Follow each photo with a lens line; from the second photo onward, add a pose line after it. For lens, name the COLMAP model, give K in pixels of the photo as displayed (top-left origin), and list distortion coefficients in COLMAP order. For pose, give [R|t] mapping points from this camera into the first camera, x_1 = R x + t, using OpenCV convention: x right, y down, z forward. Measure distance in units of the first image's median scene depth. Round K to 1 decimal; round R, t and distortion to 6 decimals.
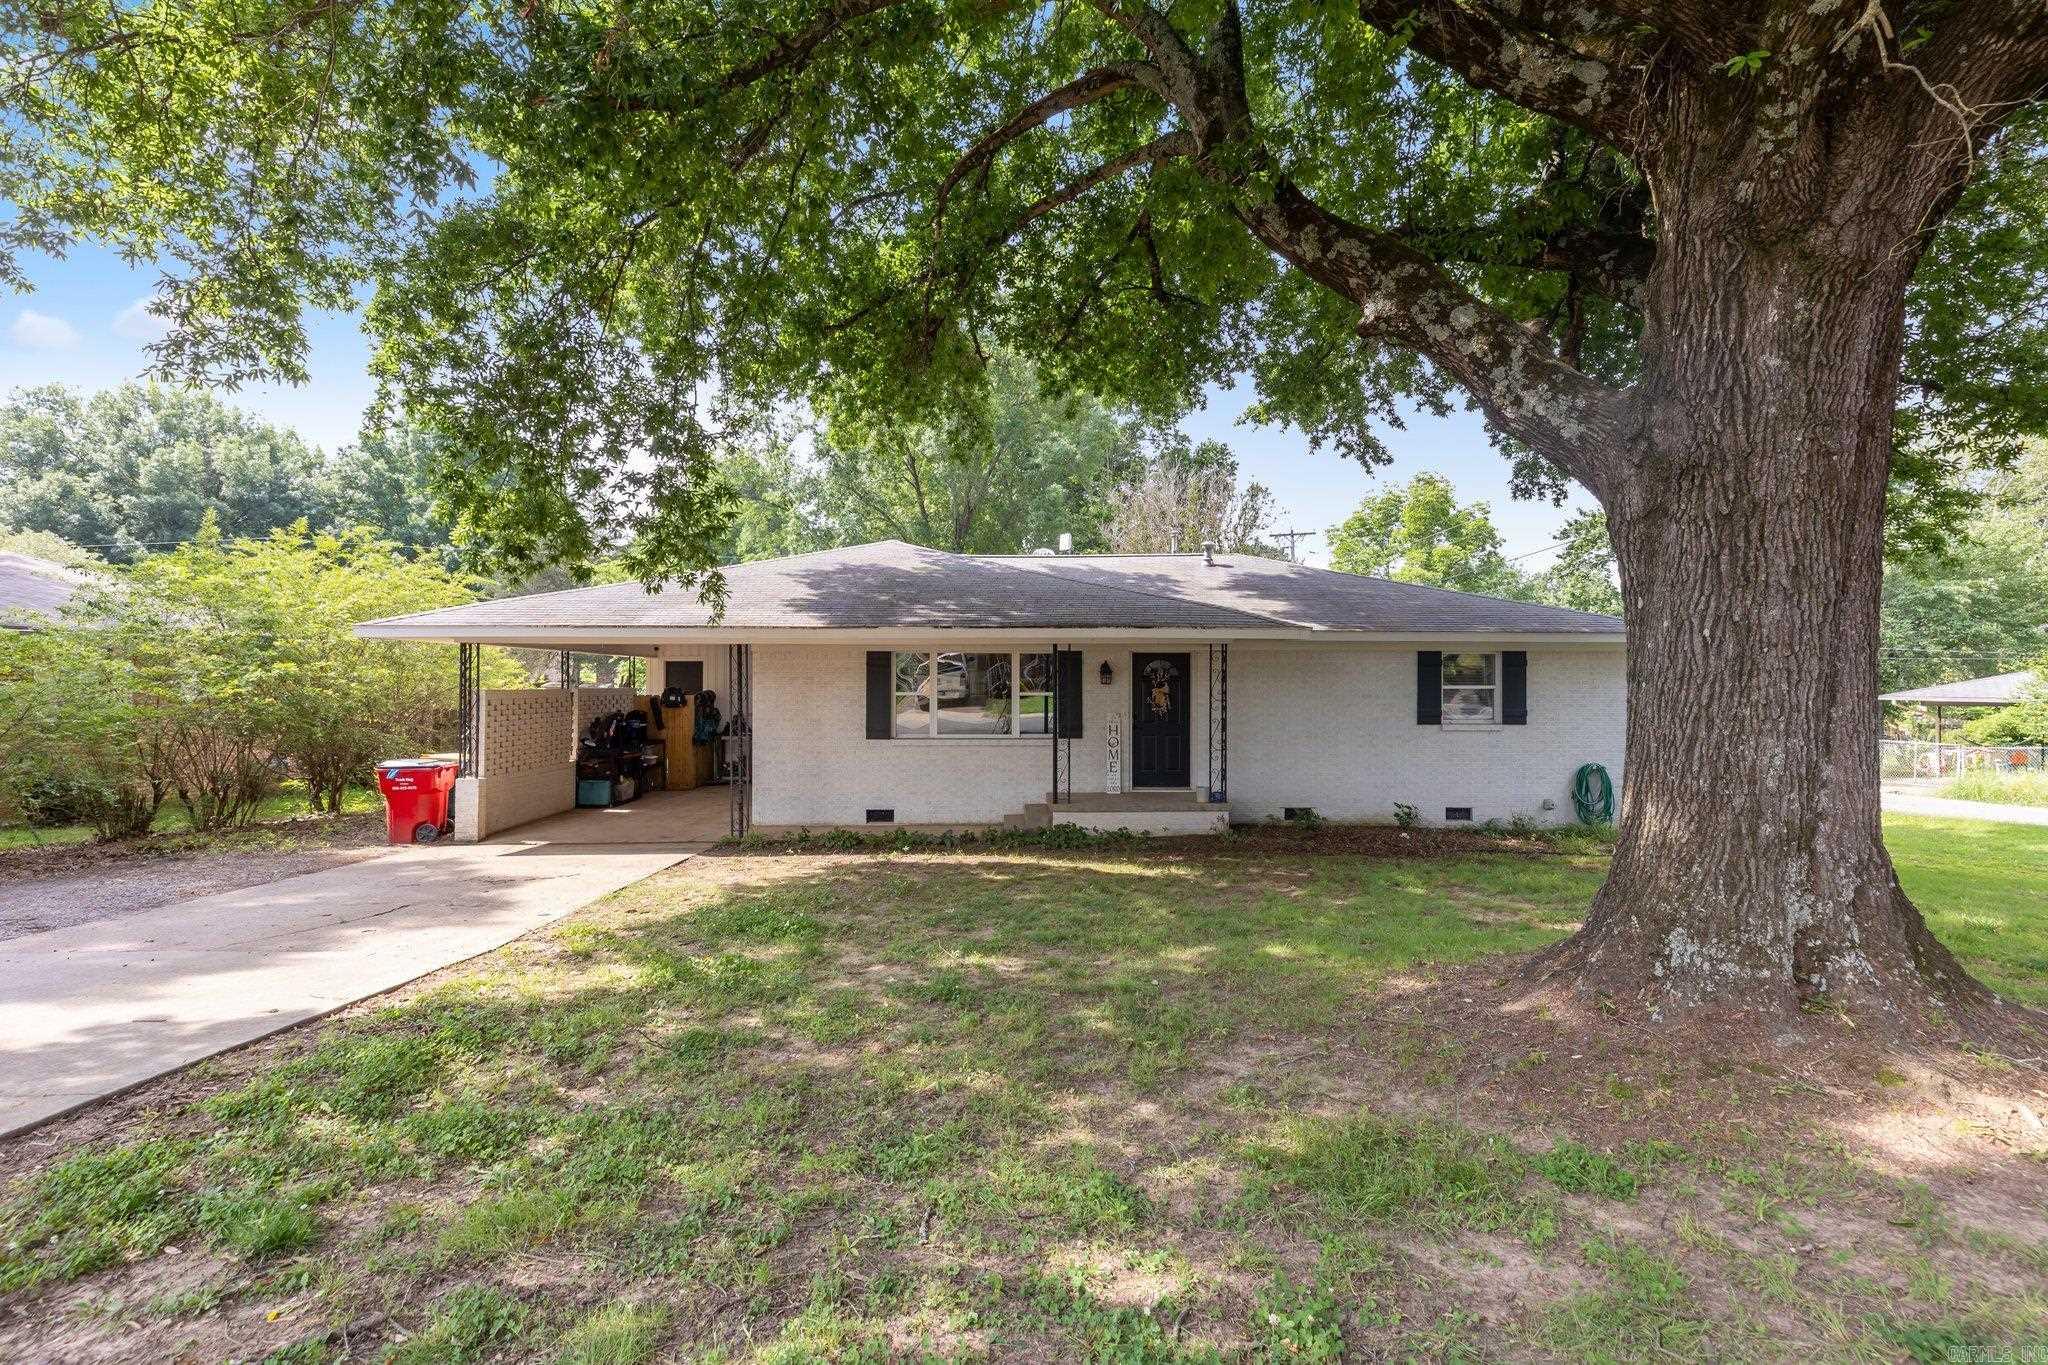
lens RADIAL K [[937.7, 0, 1024.8], [0, 937.7, 685.0], [0, 0, 1]] dist [0.007947, 0.000115]
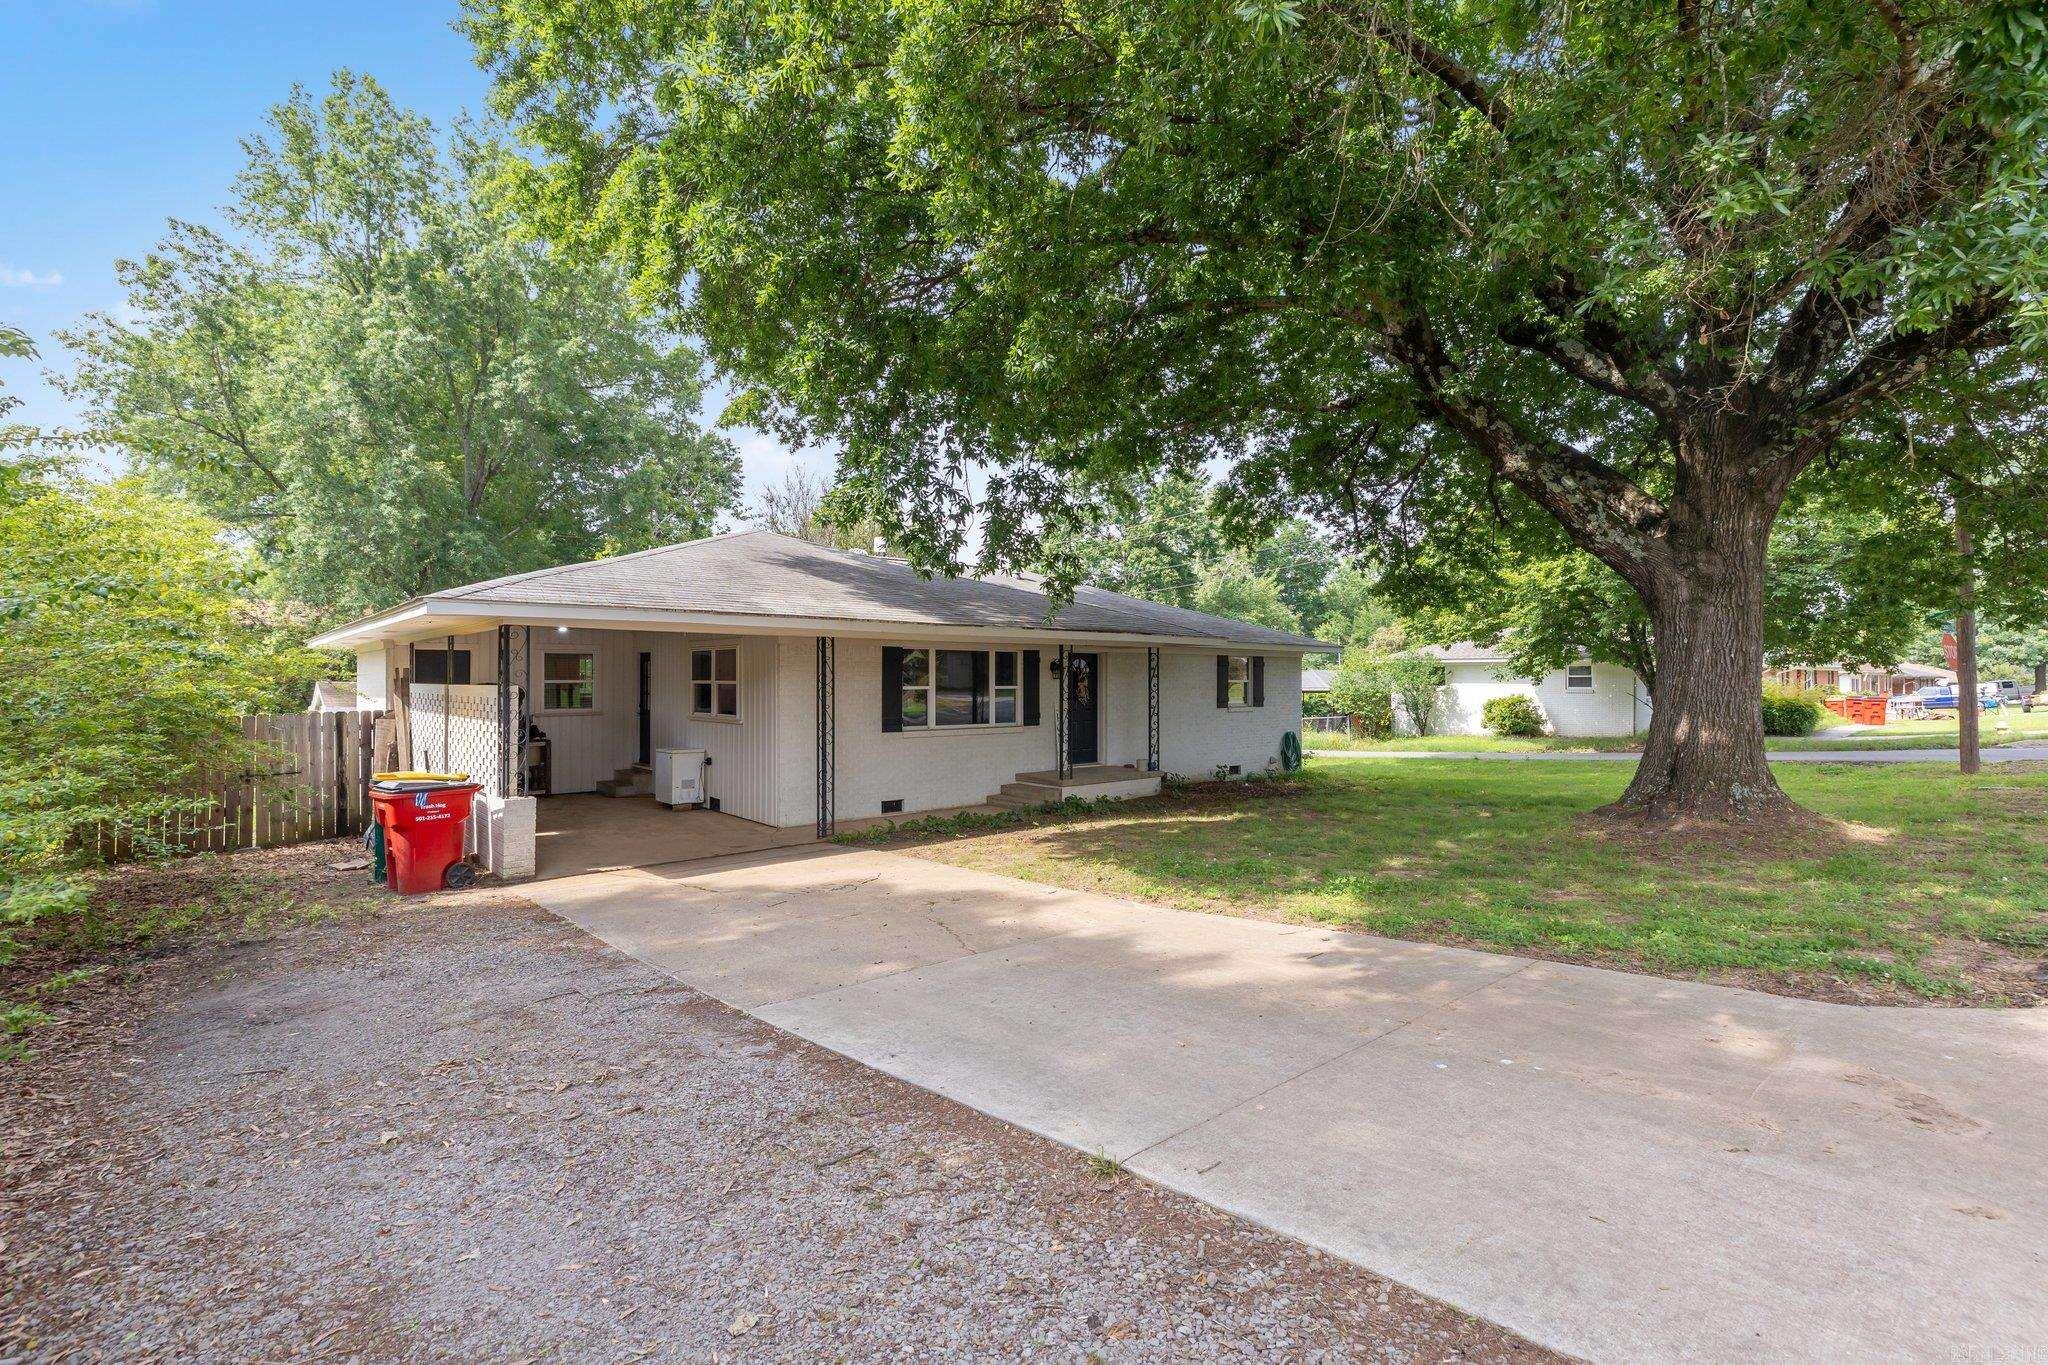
lens RADIAL K [[937.7, 0, 1024.8], [0, 937.7, 685.0], [0, 0, 1]] dist [0.007947, 0.000115]
pose [[0.766087, -0.003350, 0.642728, -0.702248], [0.001060, 0.999992, 0.003949, 0.002027], [-0.642736, -0.002343, 0.766084, 0.115162]]
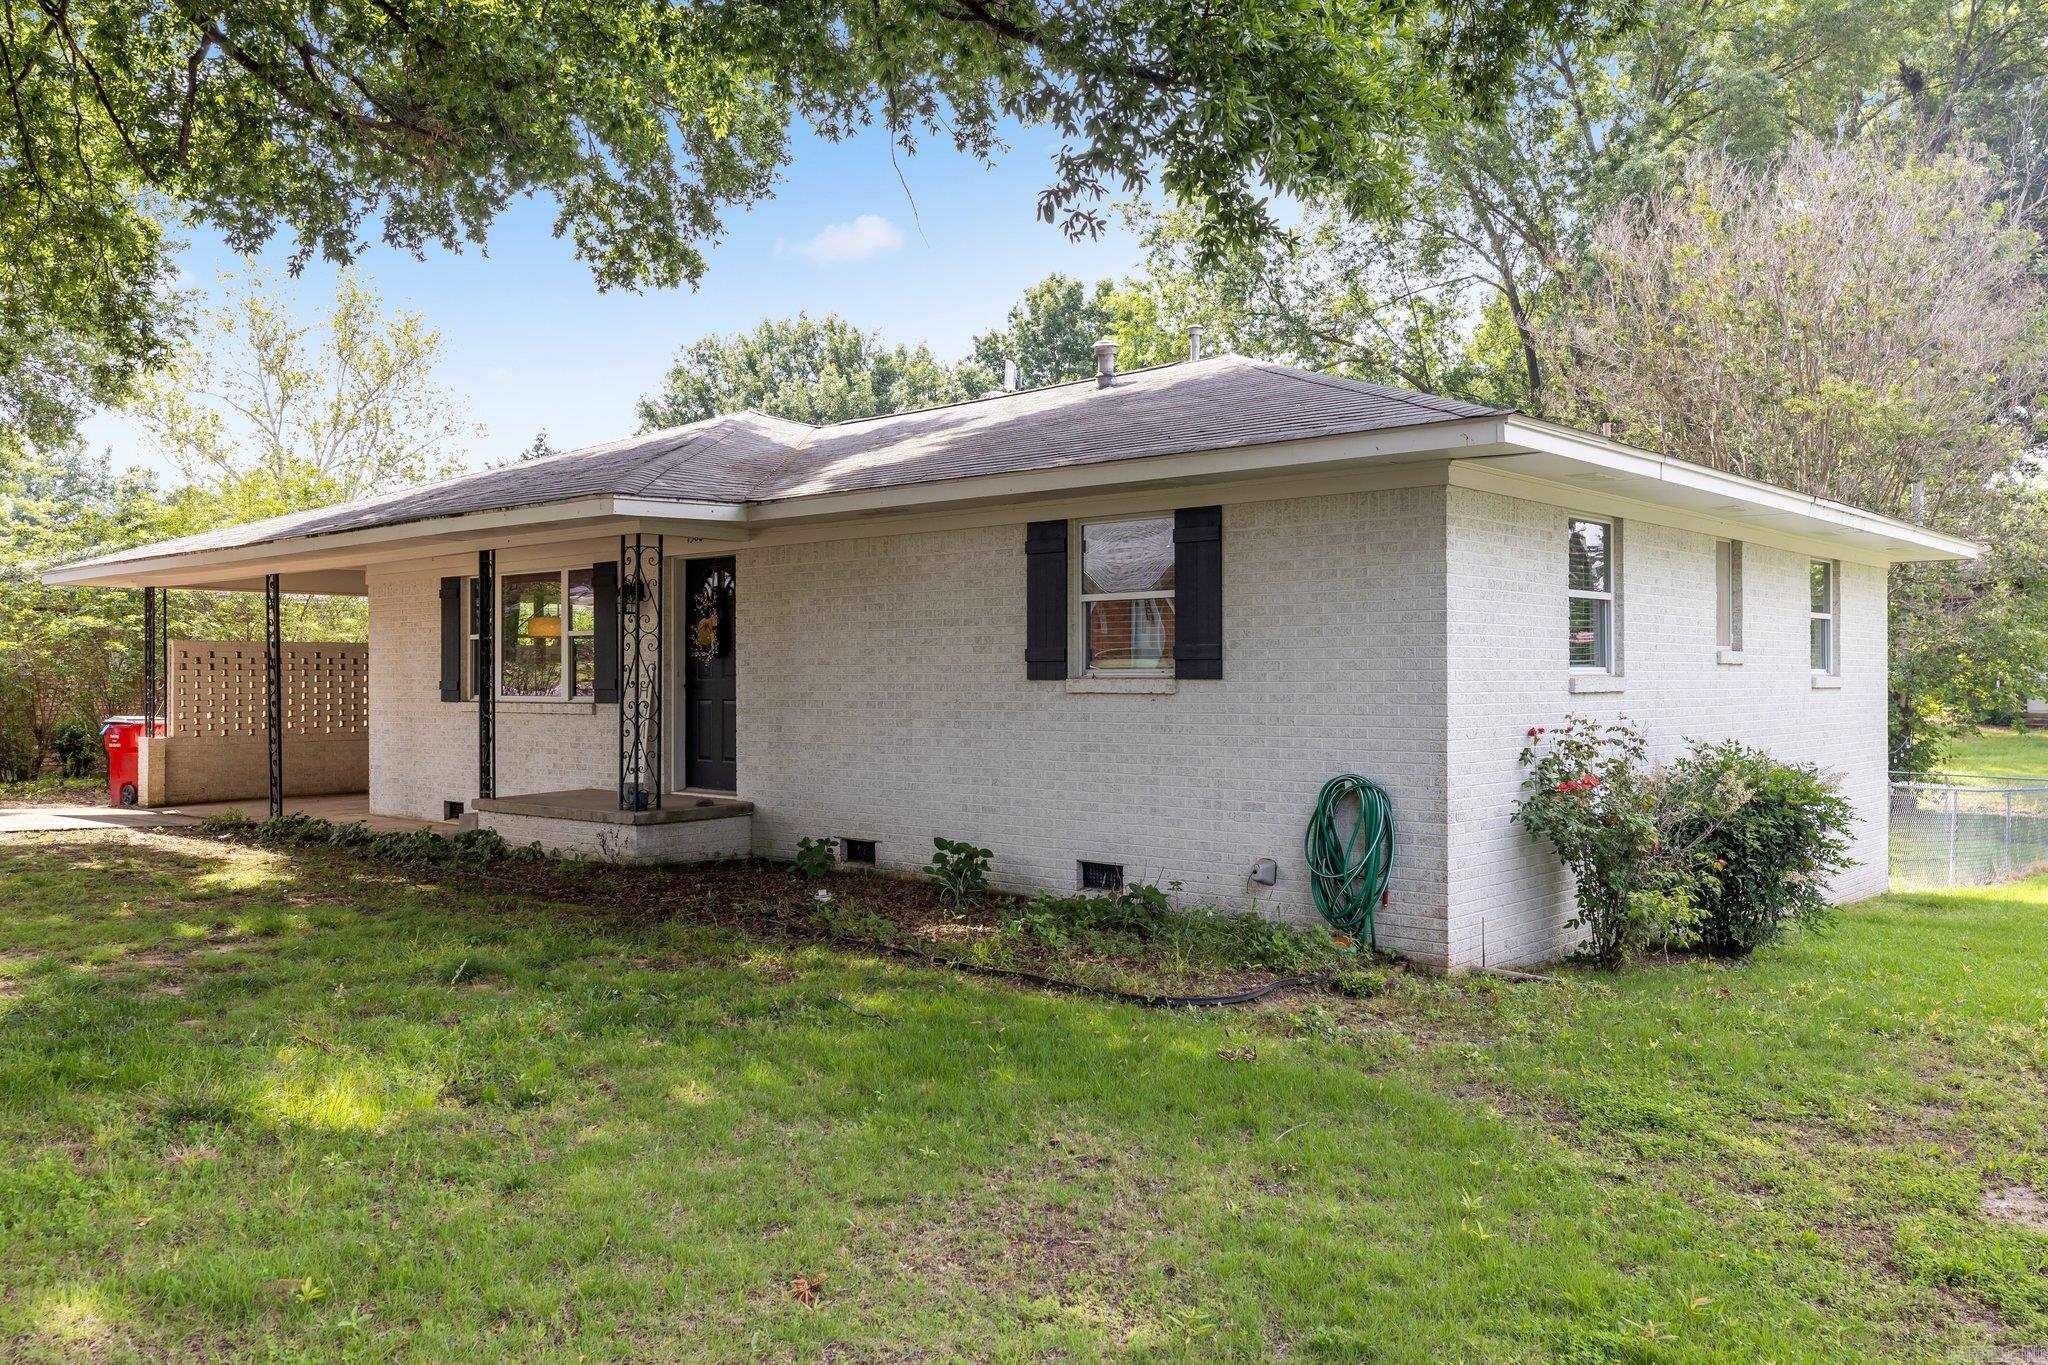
lens RADIAL K [[1582.6, 0, 1025.8], [0, 1582.6, 635.5], [0, 0, 1]] dist [0.006150, -0.005169]
pose [[0.728214, -0.021319, -0.685018, 0.965639], [0.003557, 0.999620, -0.027329, 0.042030], [0.685340, 0.017465, 0.728013, 0.424780]]
